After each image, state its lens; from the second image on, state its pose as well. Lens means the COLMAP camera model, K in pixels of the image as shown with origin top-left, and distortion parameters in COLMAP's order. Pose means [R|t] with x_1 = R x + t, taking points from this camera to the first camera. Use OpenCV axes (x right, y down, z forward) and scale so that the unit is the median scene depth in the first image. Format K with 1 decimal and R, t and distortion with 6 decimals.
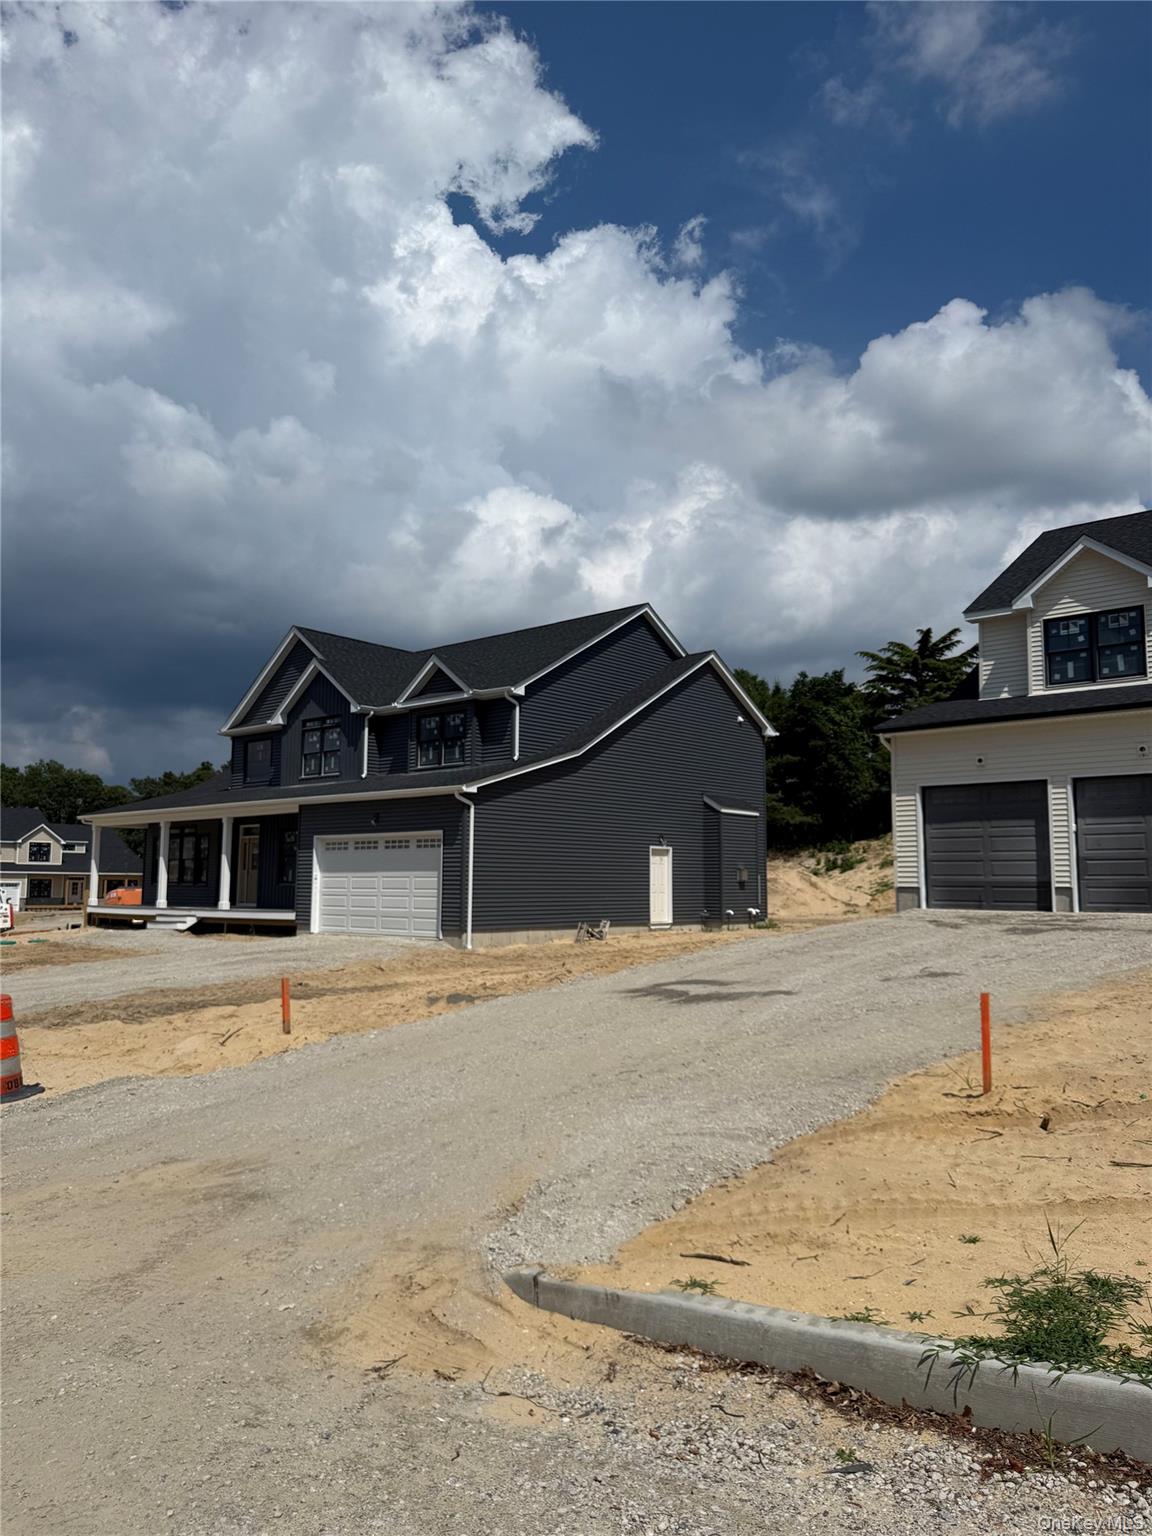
lens RADIAL K [[1087.1, 0, 576.0], [0, 1087.1, 768.0], [0, 0, 1]] dist [0.171952, -0.424308]
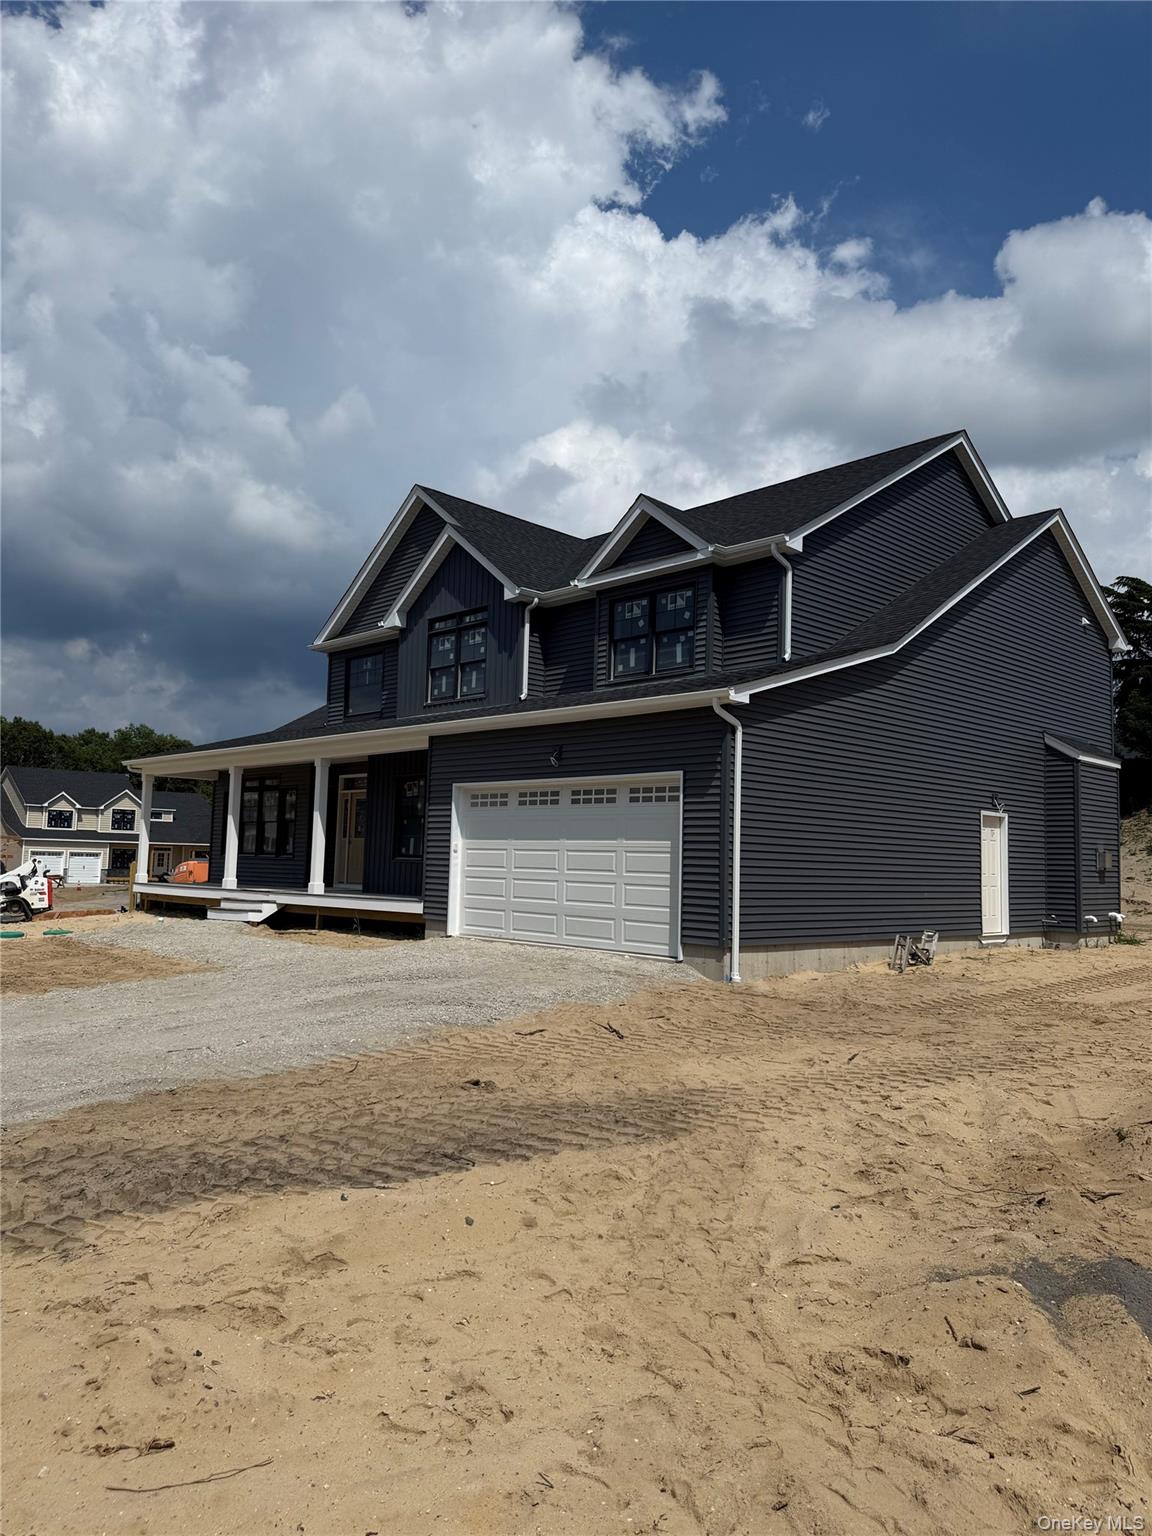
lens RADIAL K [[1087.1, 0, 576.0], [0, 1087.1, 768.0], [0, 0, 1]] dist [0.171952, -0.424308]
pose [[0.996708, 0.012758, -0.080063, -0.108816], [-0.011340, 0.999771, 0.018140, 0.037597], [0.080276, -0.017172, 0.996625, 0.347644]]
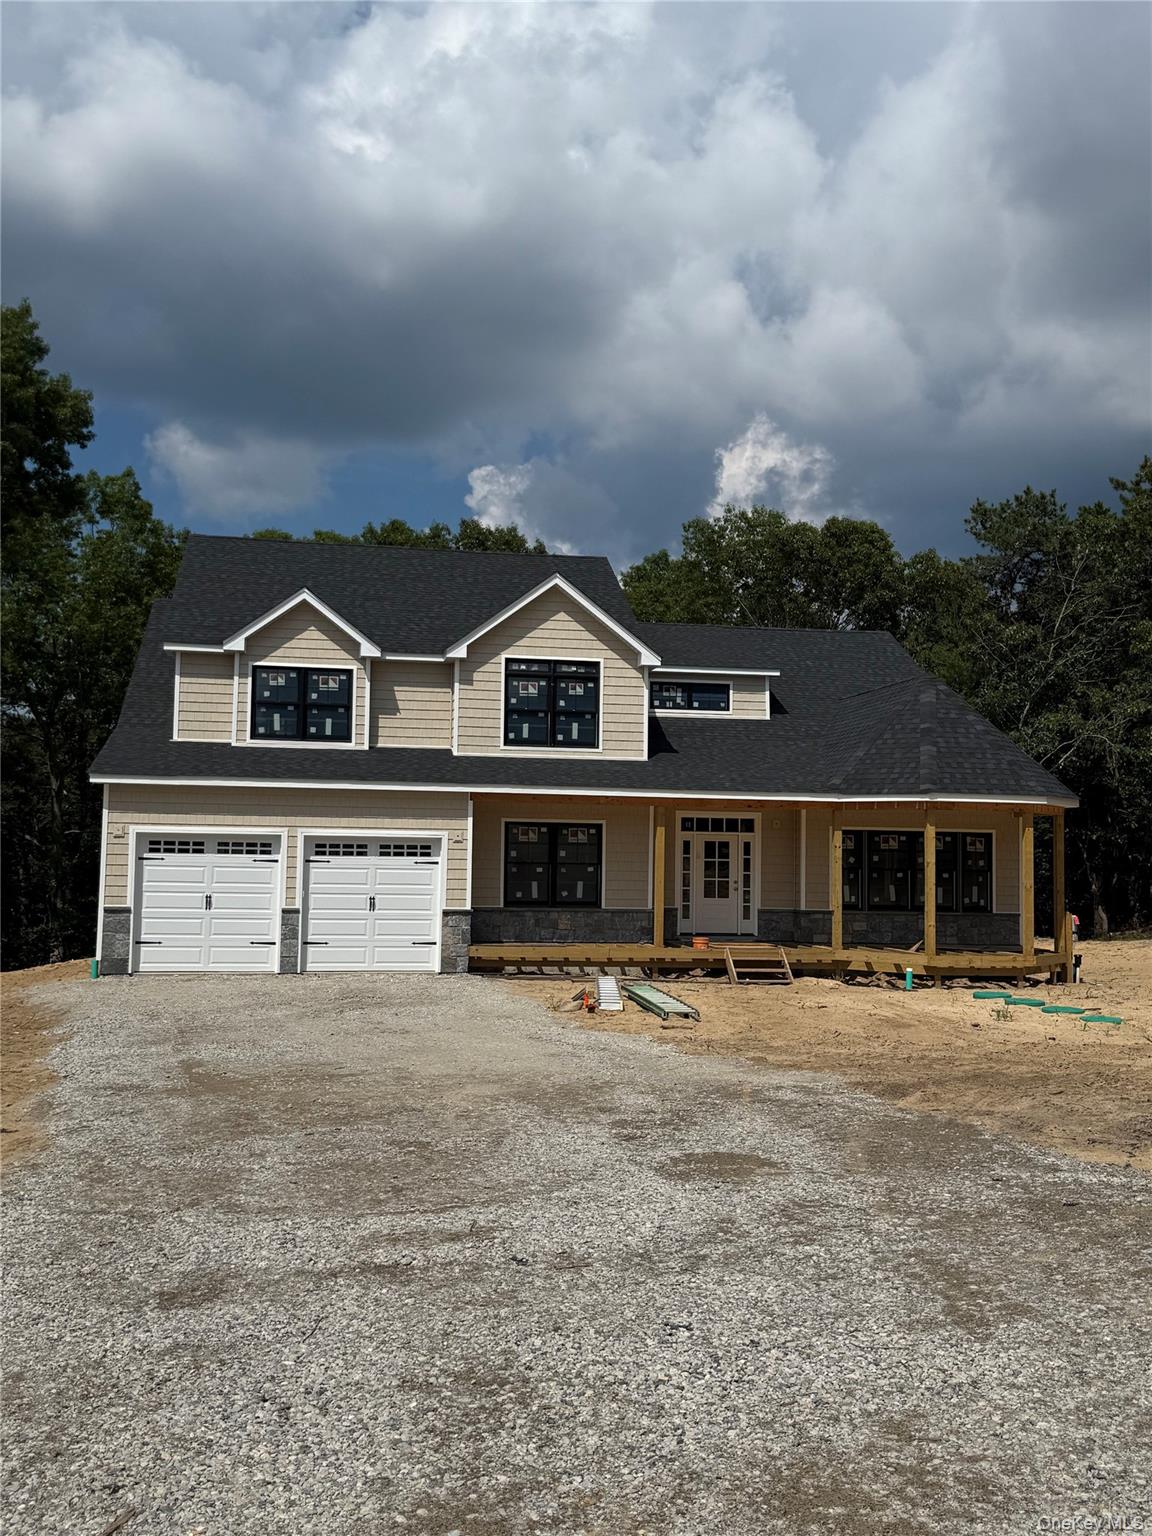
lens RADIAL K [[1523.2, 0, 576.0], [0, 1523.2, 768.0], [0, 0, 1]] dist [0.000625, 0.000005]
pose [[0.784639, -0.023336, -0.619513, -0.937668], [0.050445, 0.998381, 0.026284, 0.261195], [0.617897, -0.051875, 0.784546, 2.446856]]
